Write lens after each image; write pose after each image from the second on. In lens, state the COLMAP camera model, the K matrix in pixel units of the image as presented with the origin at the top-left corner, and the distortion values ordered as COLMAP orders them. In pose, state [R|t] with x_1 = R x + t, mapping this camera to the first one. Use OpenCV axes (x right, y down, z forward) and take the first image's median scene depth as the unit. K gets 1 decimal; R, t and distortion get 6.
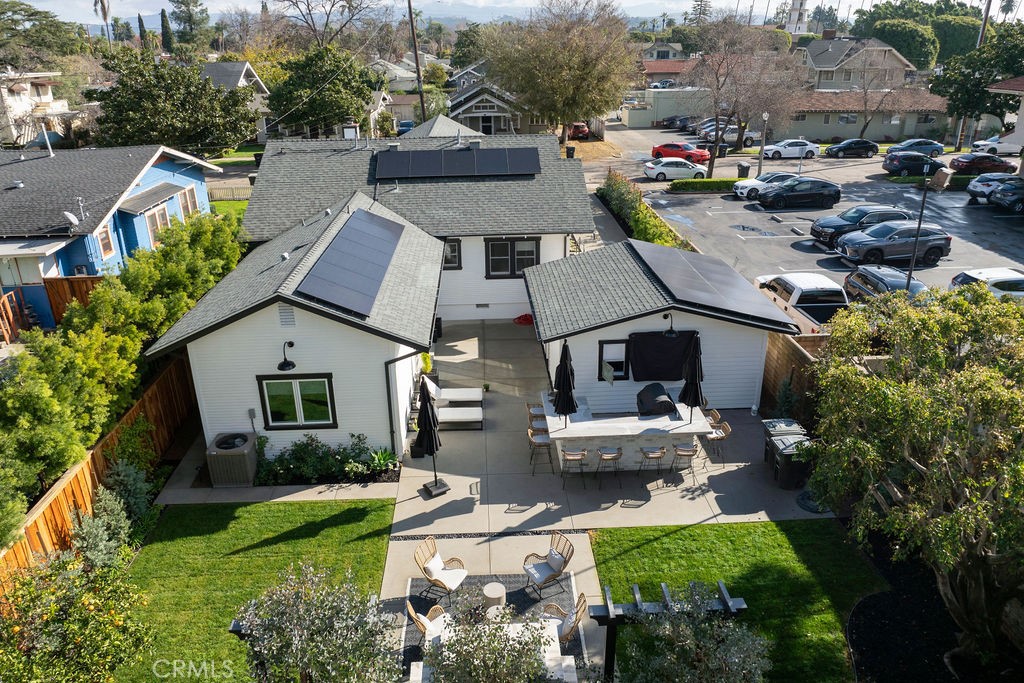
lens RADIAL K [[723.5, 0, 514.5], [0, 723.5, 343.0], [0, 0, 1]] dist [-0.047266, 0.009842]
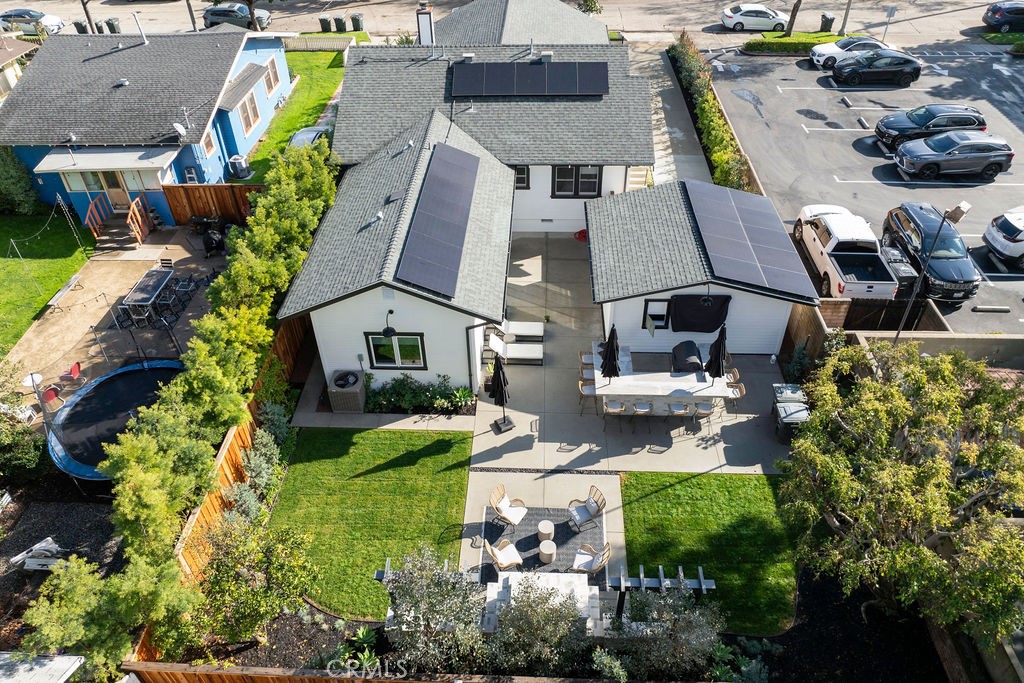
lens RADIAL K [[723.5, 0, 512.1], [0, 723.5, 342.9], [0, 0, 1]] dist [-0.047266, 0.009842]
pose [[0.995617, 0.055166, -0.075521, -0.005980], [-0.029814, 0.952591, 0.302790, -0.317368], [0.088645, -0.299211, 0.950060, -0.171263]]
